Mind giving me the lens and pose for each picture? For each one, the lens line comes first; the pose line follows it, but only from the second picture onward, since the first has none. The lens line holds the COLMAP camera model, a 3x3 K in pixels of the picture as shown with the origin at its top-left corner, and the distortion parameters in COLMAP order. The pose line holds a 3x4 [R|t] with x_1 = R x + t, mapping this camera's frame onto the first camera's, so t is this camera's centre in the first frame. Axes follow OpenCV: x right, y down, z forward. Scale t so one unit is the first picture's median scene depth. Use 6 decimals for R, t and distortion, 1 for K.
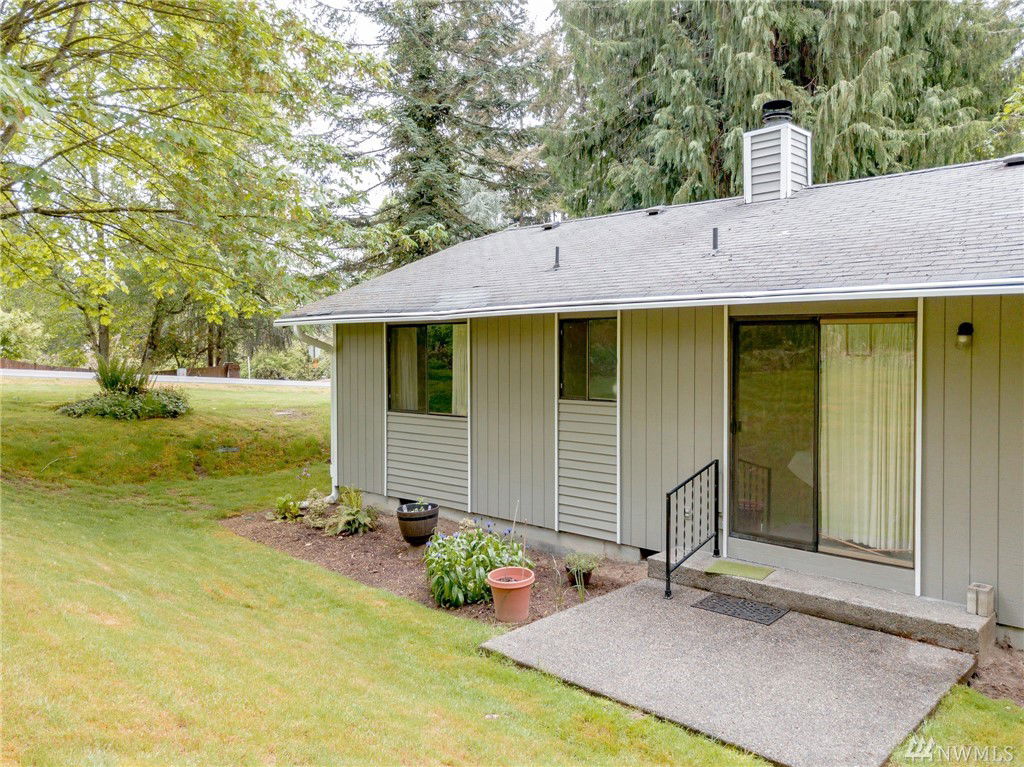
lens RADIAL K [[799.9, 0, 511.2], [0, 799.9, 330.8], [0, 0, 1]] dist [0.012030, 0.009710]
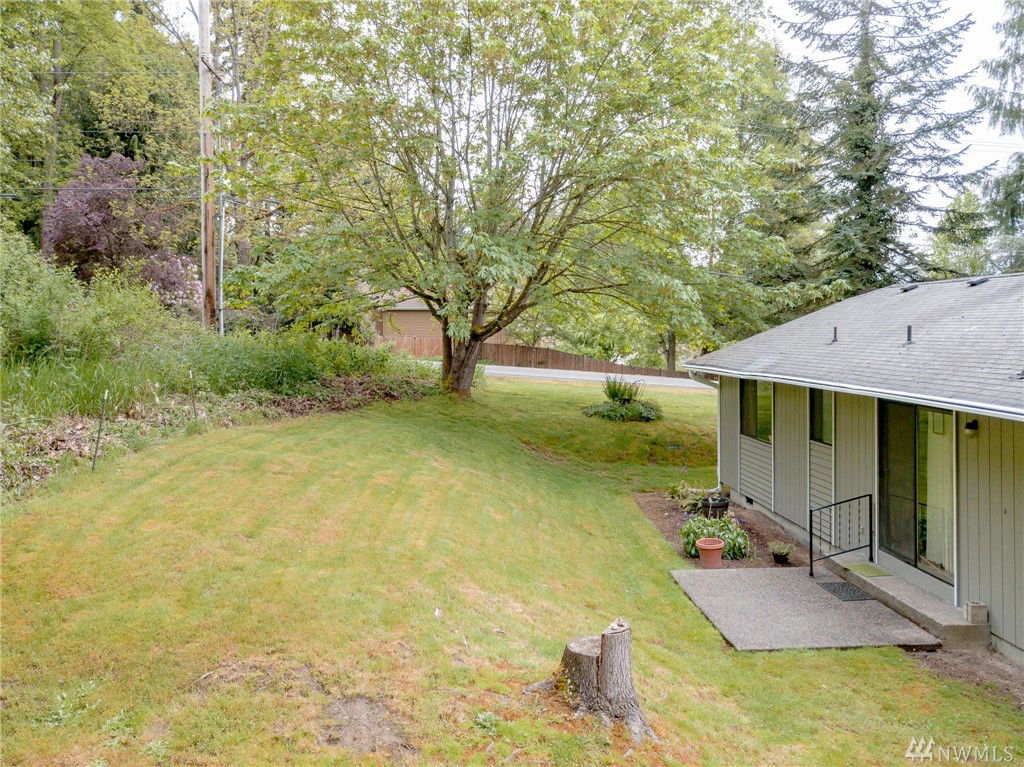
lens RADIAL K [[799.9, 0, 511.2], [0, 799.9, 330.8], [0, 0, 1]] dist [0.012030, 0.009710]
pose [[0.741963, 0.006747, -0.670407, 0.499914], [0.003432, 0.999898, 0.013862, -0.104696], [0.670432, -0.012586, 0.741864, -0.335753]]
